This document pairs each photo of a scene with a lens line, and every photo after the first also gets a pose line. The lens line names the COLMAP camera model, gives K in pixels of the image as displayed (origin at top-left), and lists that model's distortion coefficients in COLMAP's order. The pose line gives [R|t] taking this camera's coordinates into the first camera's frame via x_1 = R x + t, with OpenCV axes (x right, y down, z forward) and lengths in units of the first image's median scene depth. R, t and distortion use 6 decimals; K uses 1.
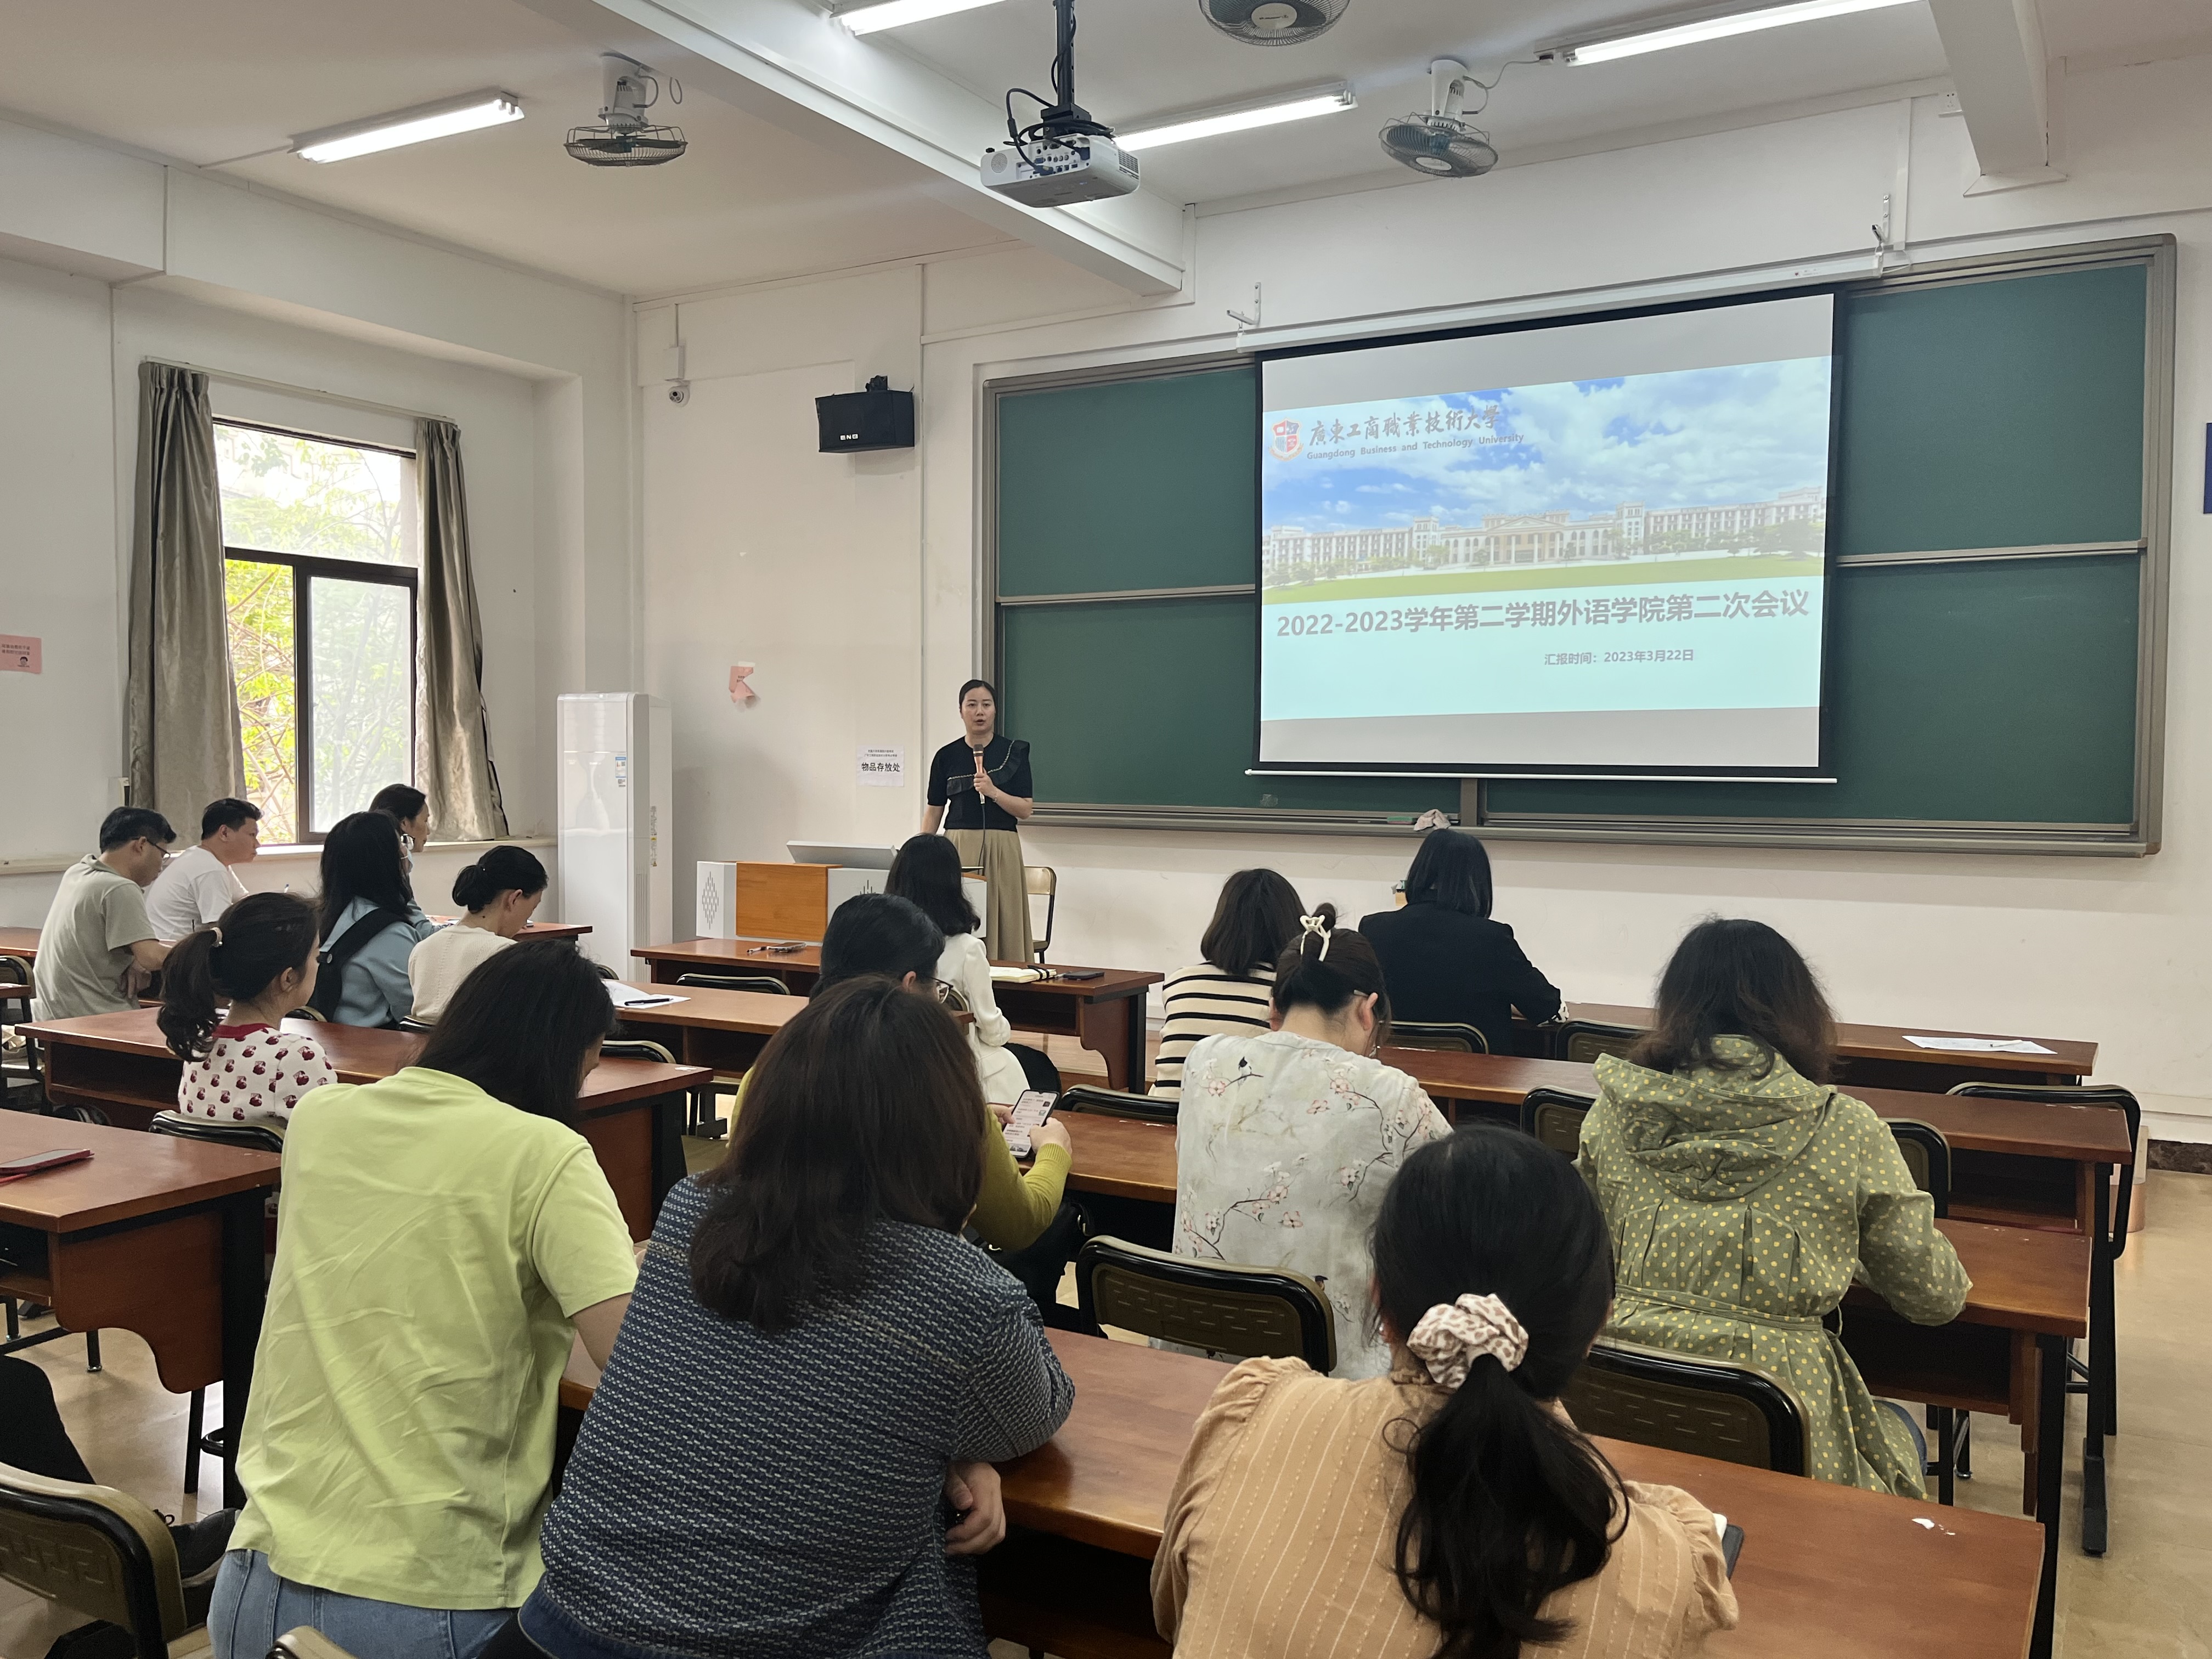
lens RADIAL K [[1771.6, 0, 1106.0], [0, 1771.6, 829.5], [0, 0, 1]] dist [0.056430, -0.076020]
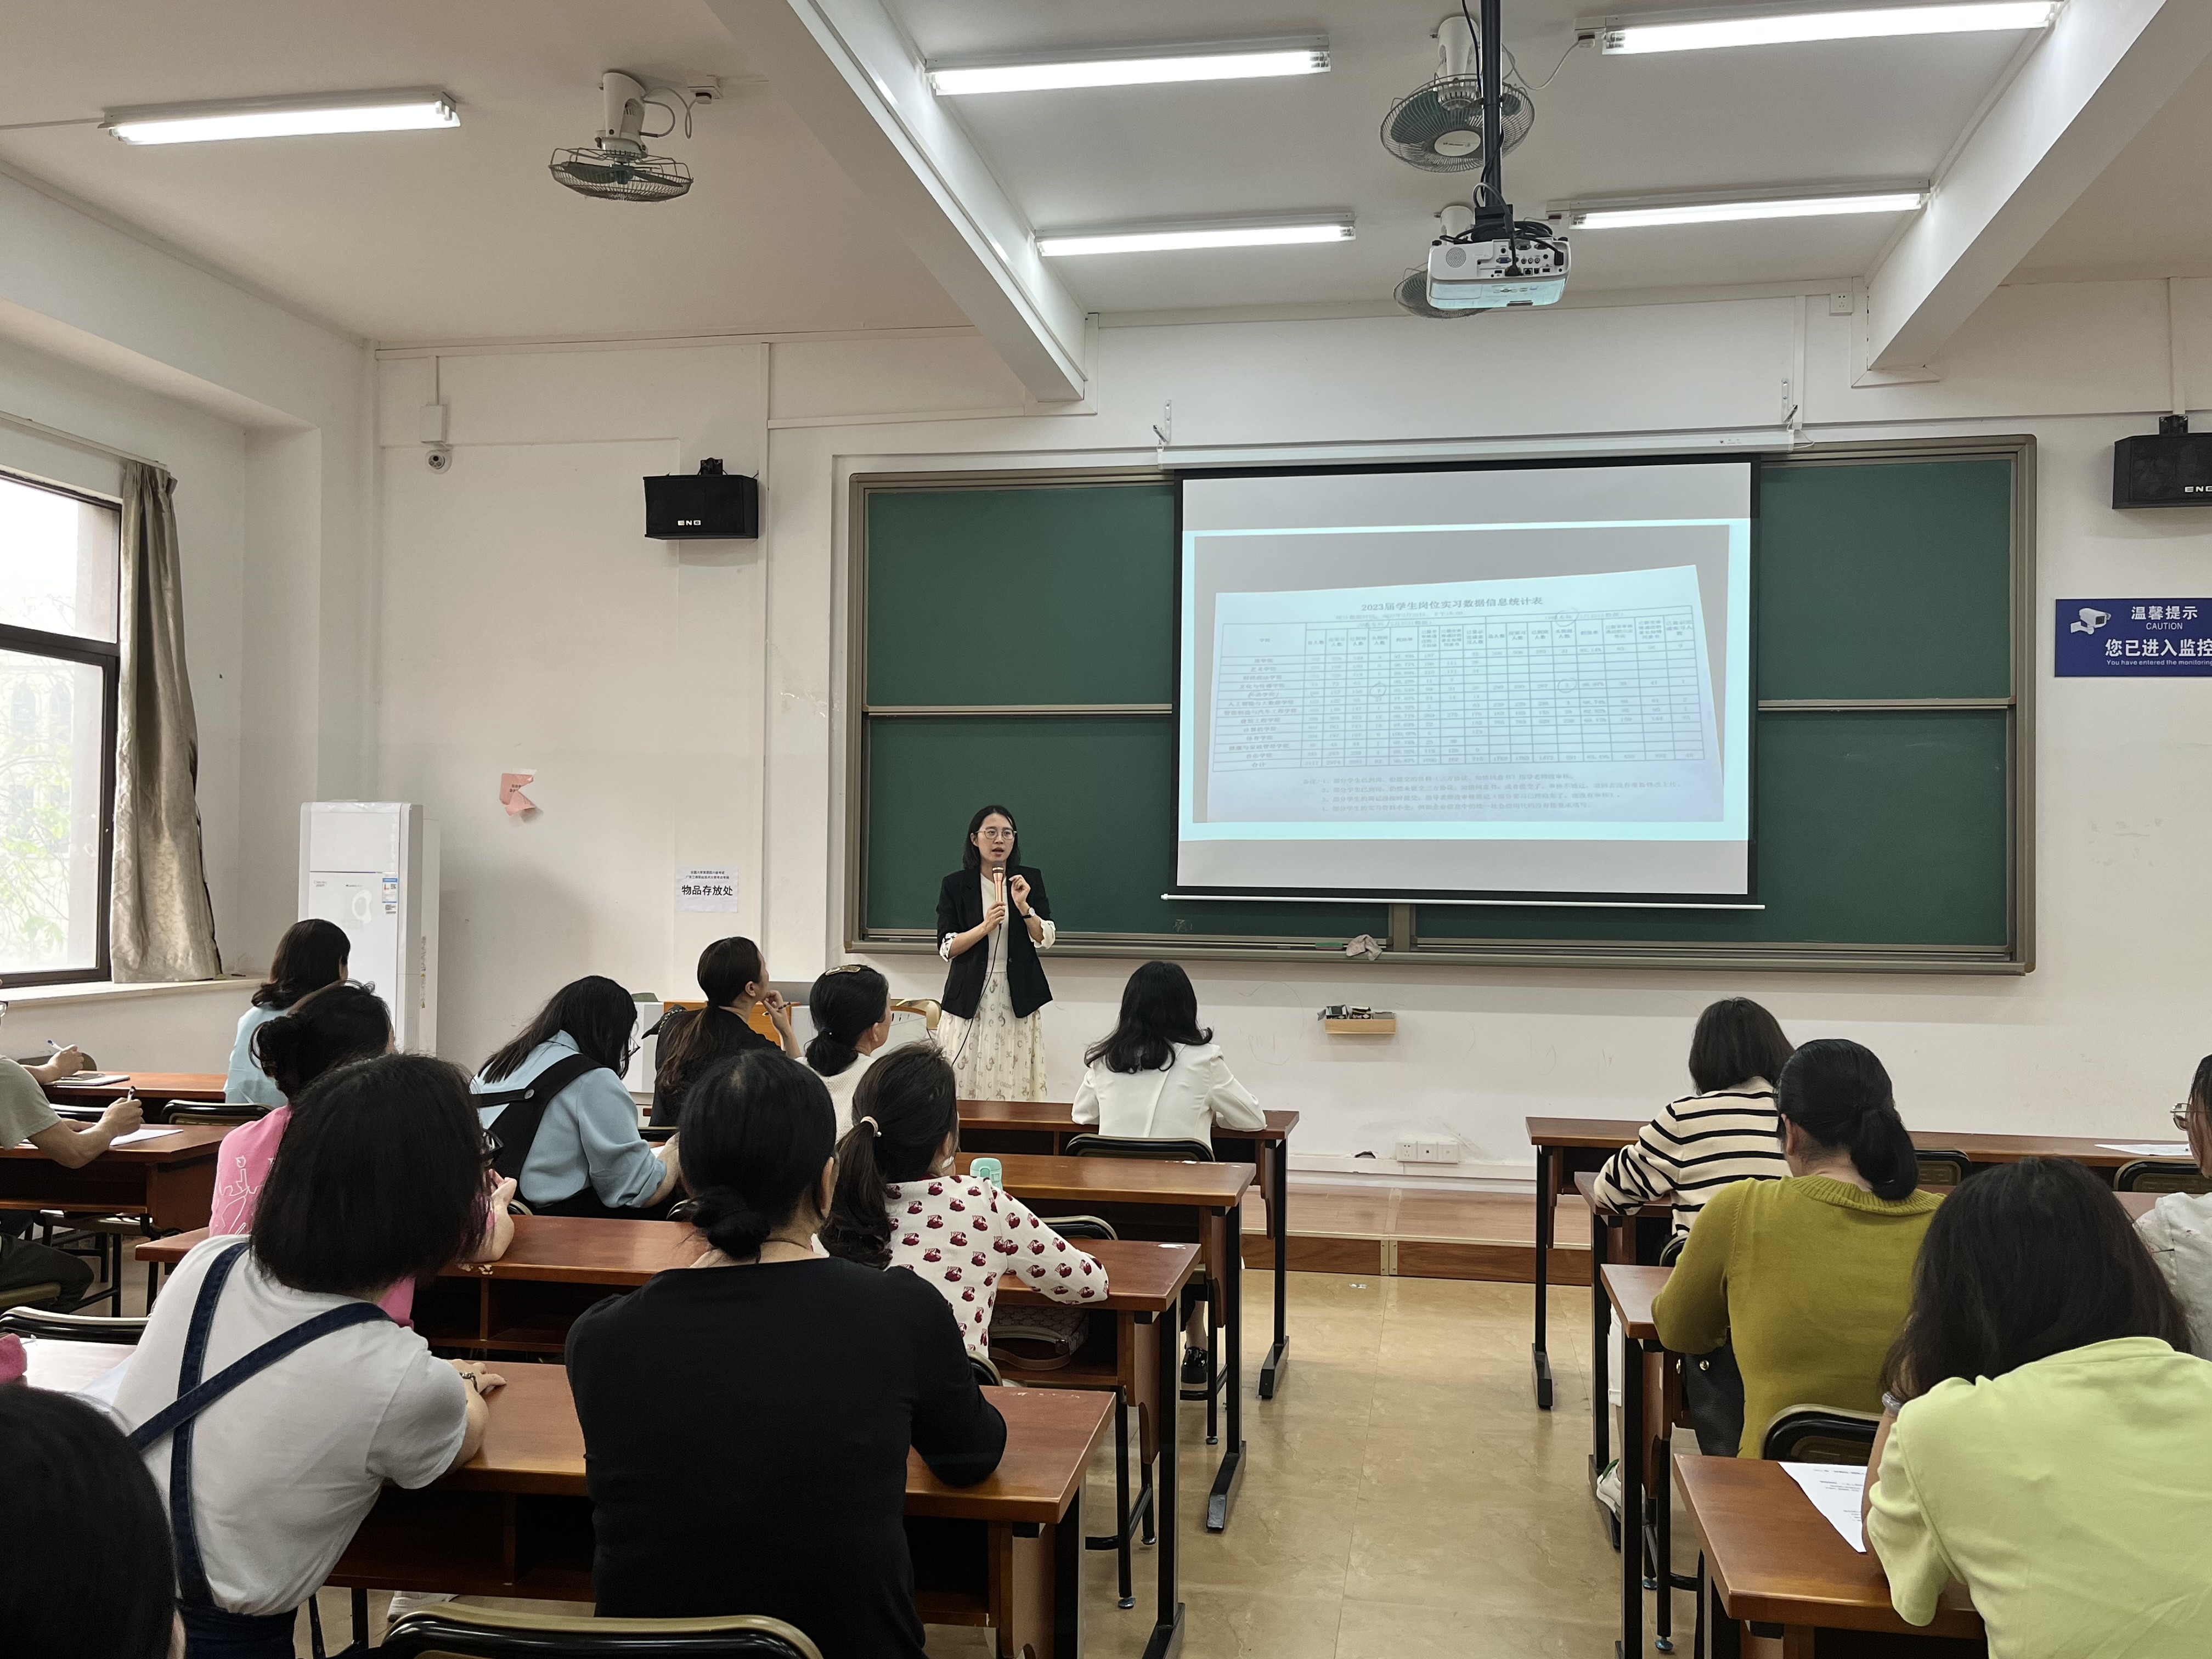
lens RADIAL K [[1784.4, 0, 1121.4], [0, 1784.4, 837.4], [0, 0, 1]] dist [0.081380, -0.125597]
pose [[0.938293, 0.011820, 0.345639, -0.283341], [0.009768, 0.998111, -0.060648, -0.005984], [-0.345704, 0.060282, 0.936405, 0.096737]]
